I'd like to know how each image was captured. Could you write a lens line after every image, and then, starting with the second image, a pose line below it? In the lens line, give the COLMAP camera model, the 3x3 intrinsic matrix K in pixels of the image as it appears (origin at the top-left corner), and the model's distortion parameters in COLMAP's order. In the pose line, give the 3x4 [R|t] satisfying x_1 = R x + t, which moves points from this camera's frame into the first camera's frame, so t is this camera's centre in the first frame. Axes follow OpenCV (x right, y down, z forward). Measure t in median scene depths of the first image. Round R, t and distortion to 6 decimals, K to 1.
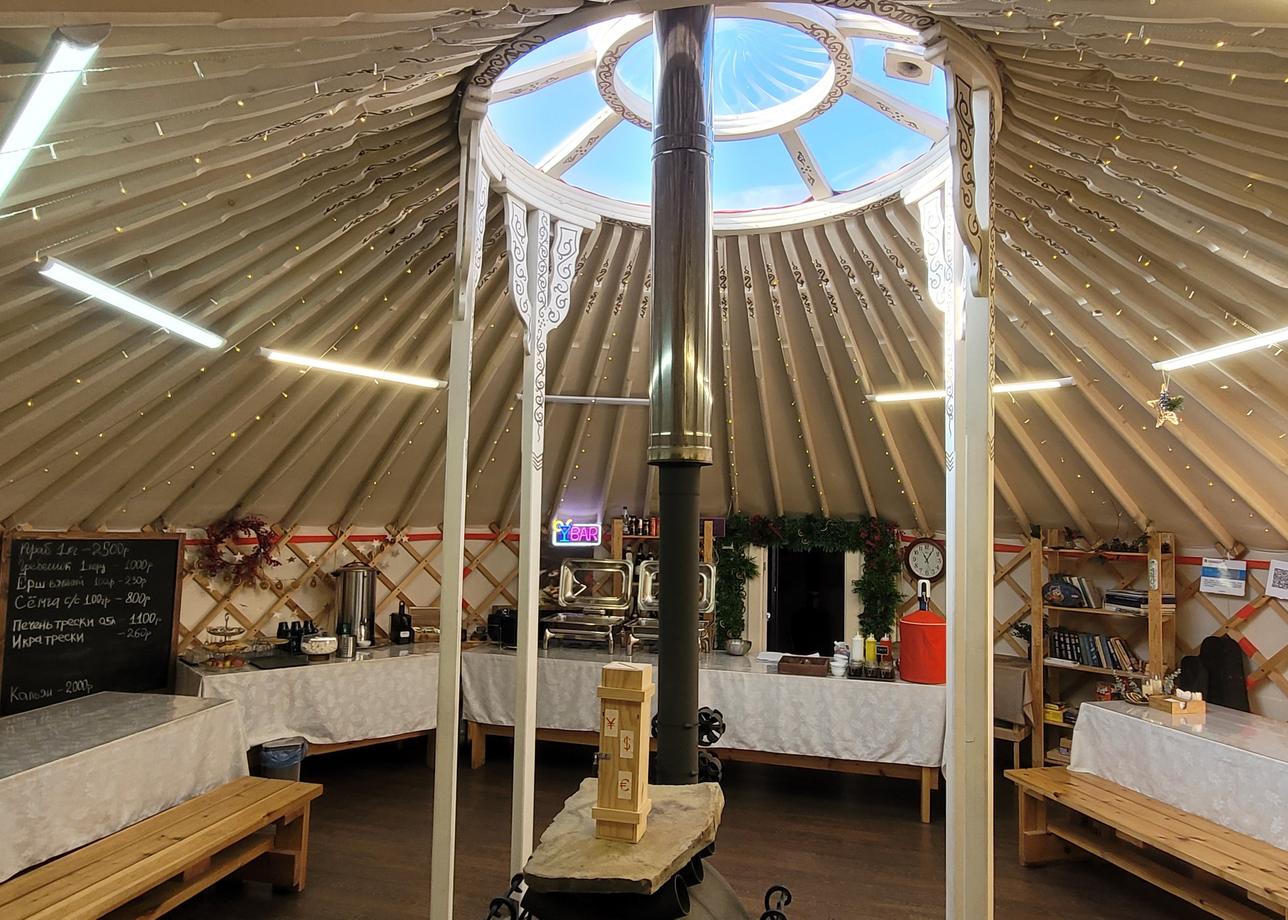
lens RADIAL K [[800.3, 0, 643.6], [0, 800.3, 466.2], [0, 0, 1]] dist [-0.004210, 0.002430]
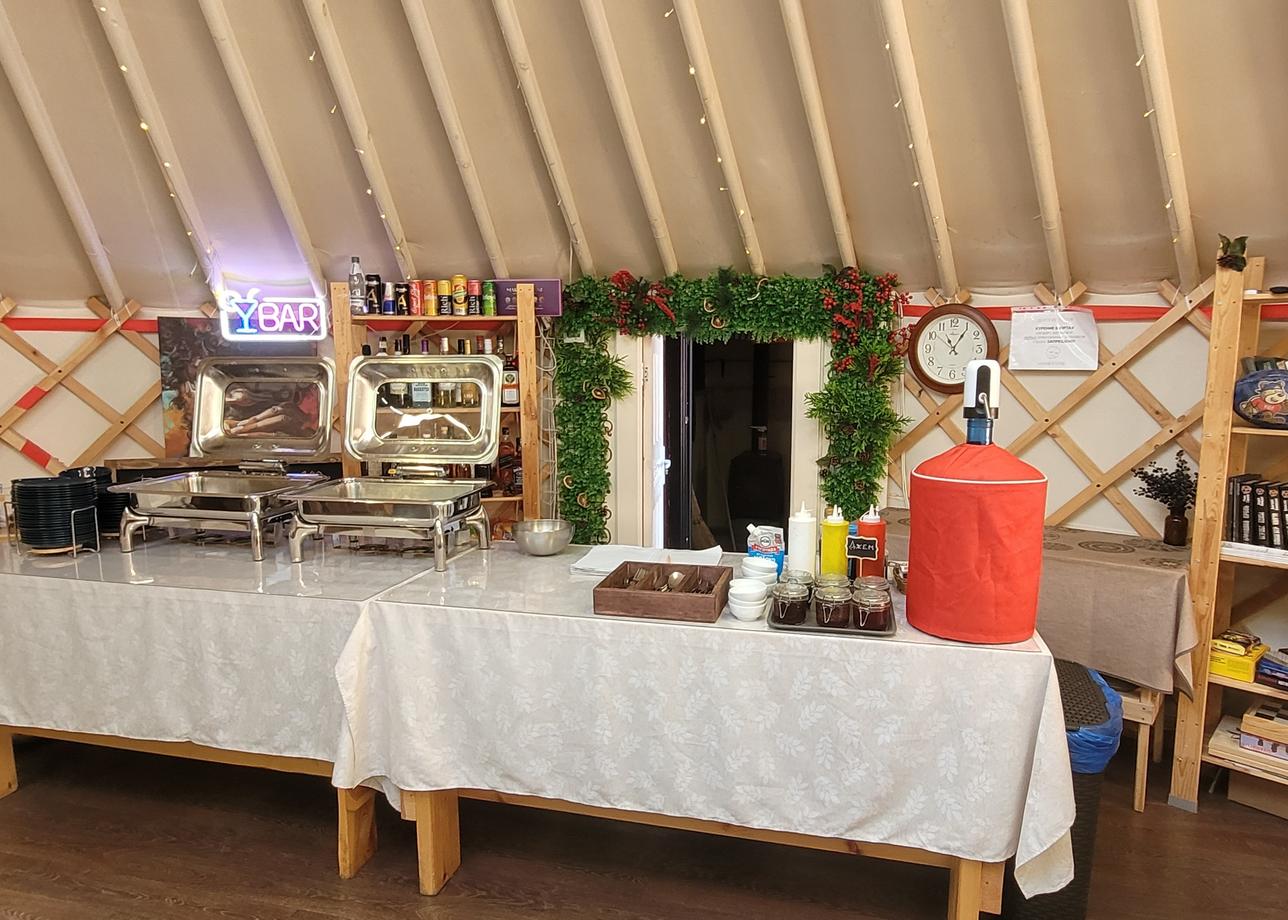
lens RADIAL K [[800.3, 0, 644.4], [0, 800.3, 458.1], [0, 0, 1]] dist [-0.004210, 0.002430]
pose [[0.999419, -0.025780, 0.022299, 0.173827], [0.021431, 0.983965, 0.177070, 0.108690], [-0.026506, -0.176490, 0.983946, 0.590159]]
